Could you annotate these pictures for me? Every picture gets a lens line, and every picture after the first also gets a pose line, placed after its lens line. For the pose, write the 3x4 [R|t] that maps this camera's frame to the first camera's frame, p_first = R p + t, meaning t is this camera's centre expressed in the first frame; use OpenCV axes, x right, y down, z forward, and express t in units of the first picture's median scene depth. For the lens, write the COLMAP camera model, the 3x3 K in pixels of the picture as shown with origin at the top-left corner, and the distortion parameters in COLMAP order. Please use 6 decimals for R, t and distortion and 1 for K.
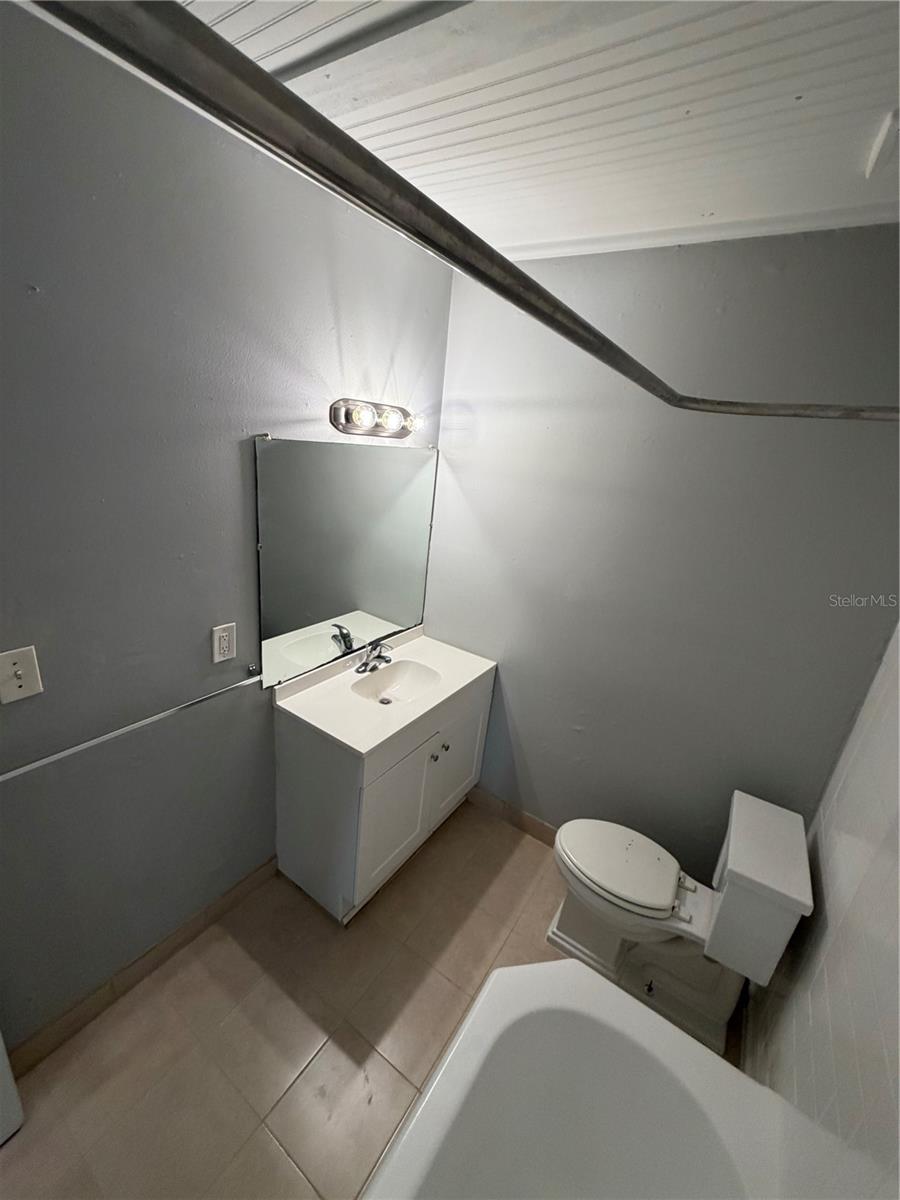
lens RADIAL K [[478.5, 0, 448.2], [0, 478.5, 595.9], [0, 0, 1]] dist [-0.000145, -0.000010]
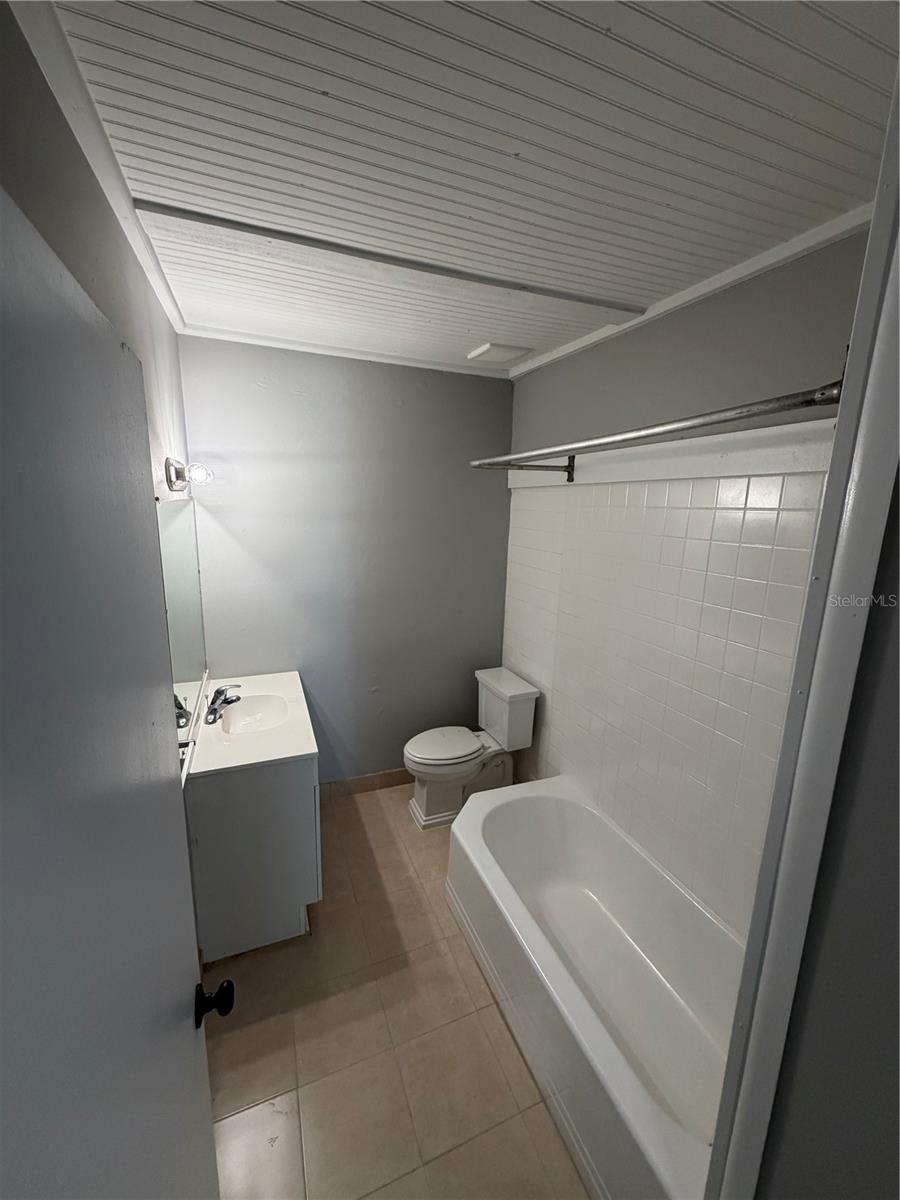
lens RADIAL K [[478.5, 0, 448.2], [0, 478.5, 595.9], [0, 0, 1]] dist [-0.000145, -0.000010]
pose [[0.560564, -0.254115, 0.788158, -0.747798], [0.293930, 0.950840, 0.097513, -0.052573], [-0.774192, 0.177001, 0.607698, -0.036302]]
